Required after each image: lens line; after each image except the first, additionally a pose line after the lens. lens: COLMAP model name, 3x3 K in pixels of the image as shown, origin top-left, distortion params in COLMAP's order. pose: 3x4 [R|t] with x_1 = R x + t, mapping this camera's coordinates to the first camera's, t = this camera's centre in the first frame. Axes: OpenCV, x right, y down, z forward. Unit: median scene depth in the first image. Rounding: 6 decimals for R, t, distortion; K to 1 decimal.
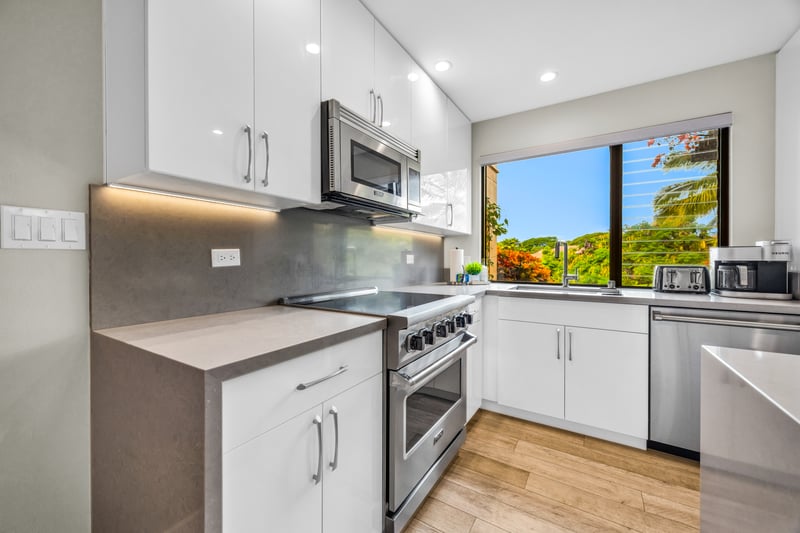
lens RADIAL K [[306.6, 0, 398.5], [0, 306.6, 260.8], [0, 0, 1]] dist [-0.000429, -0.000130]
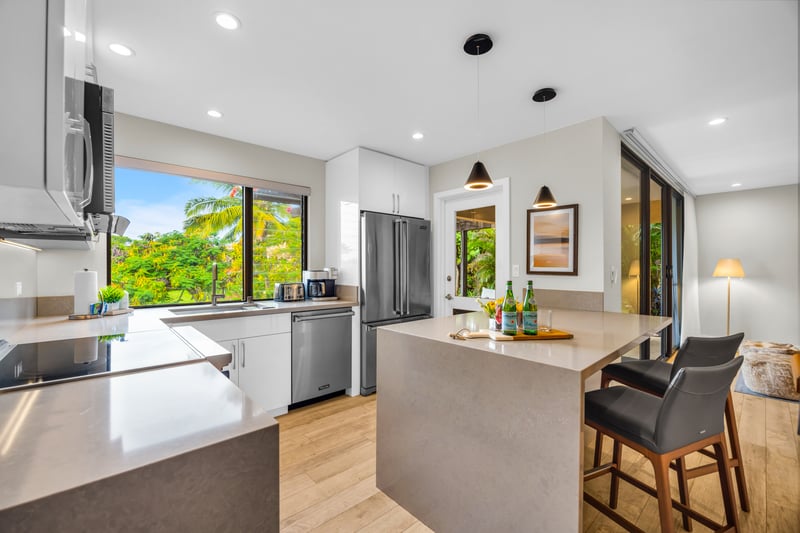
lens RADIAL K [[329.4, 0, 381.2], [0, 329.4, 268.1], [0, 0, 1]] dist [-0.001695, -0.000095]
pose [[0.317095, -0.004123, 0.948385, -0.462951], [0.006842, 0.999974, 0.002060, -0.056699], [-0.948369, 0.005836, 0.317115, 0.077176]]
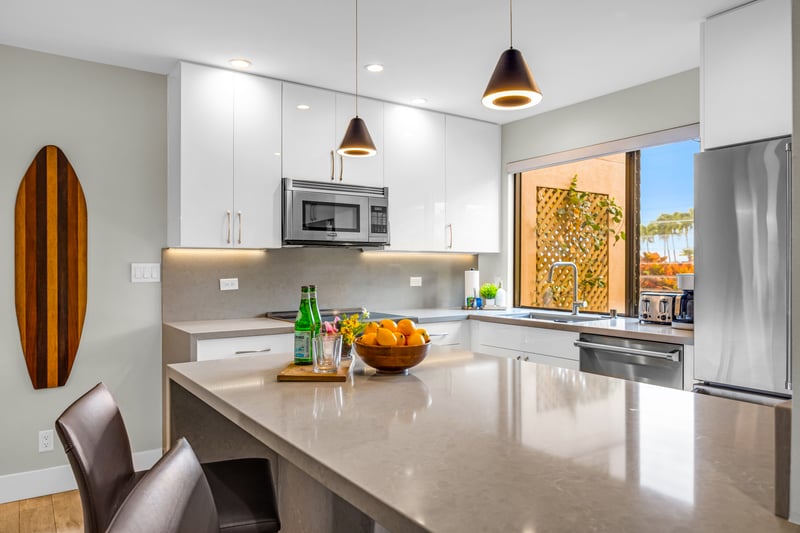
lens RADIAL K [[529.0, 0, 400.0], [0, 529.0, 266.5], [0, 0, 1]] dist [0.001237, 0.001492]
pose [[0.914154, -0.004197, -0.405345, 0.851299], [0.000099, 0.999949, -0.010130, -0.046709], [0.405367, 0.009220, 0.914108, -0.717620]]
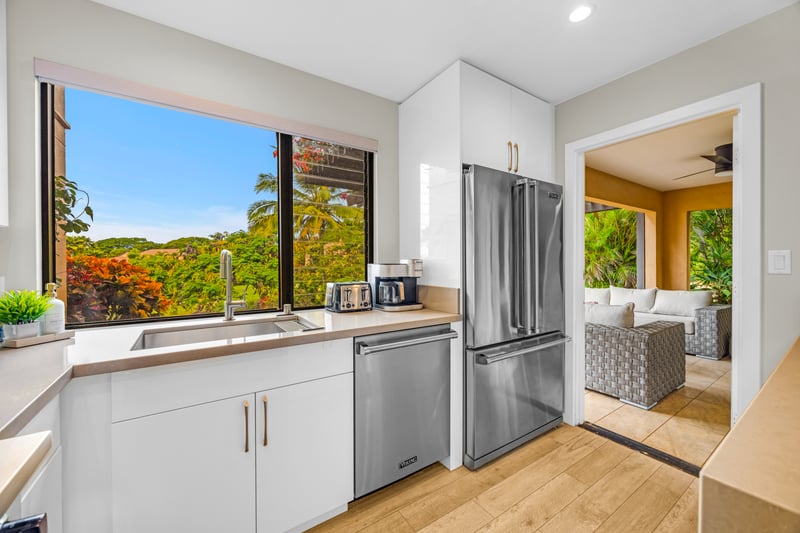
lens RADIAL K [[312.6, 0, 399.5], [0, 312.6, 264.4], [0, 0, 1]] dist [-0.001449, -0.000093]
pose [[0.407859, -0.005841, 0.913026, 0.088901], [0.010175, 0.999947, 0.001851, -0.041477], [-0.912988, 0.008535, 0.407897, 0.465035]]
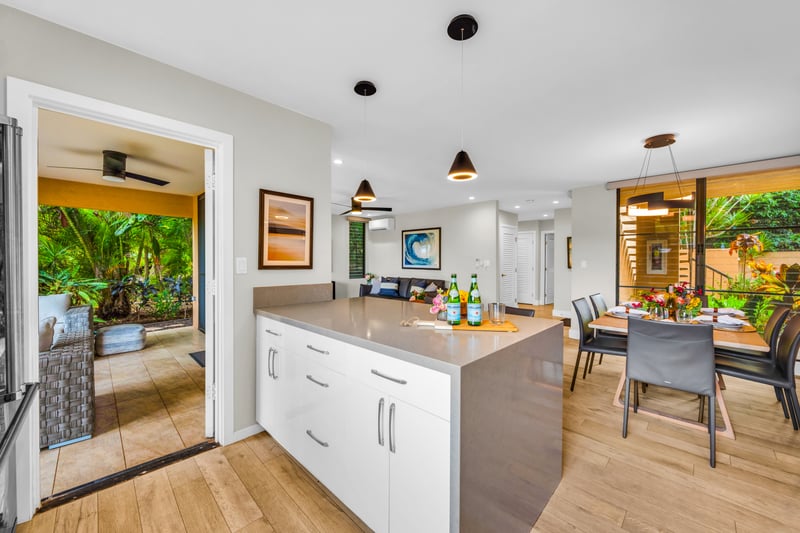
lens RADIAL K [[306.6, 0, 398.5], [0, 306.6, 260.8], [0, 0, 1]] dist [-0.000429, -0.000130]
pose [[-0.975107, -0.001164, 0.221730, 0.351459], [0.000757, 0.999963, 0.008581, -0.061054], [-0.221732, 0.008535, -0.975070, 0.833458]]
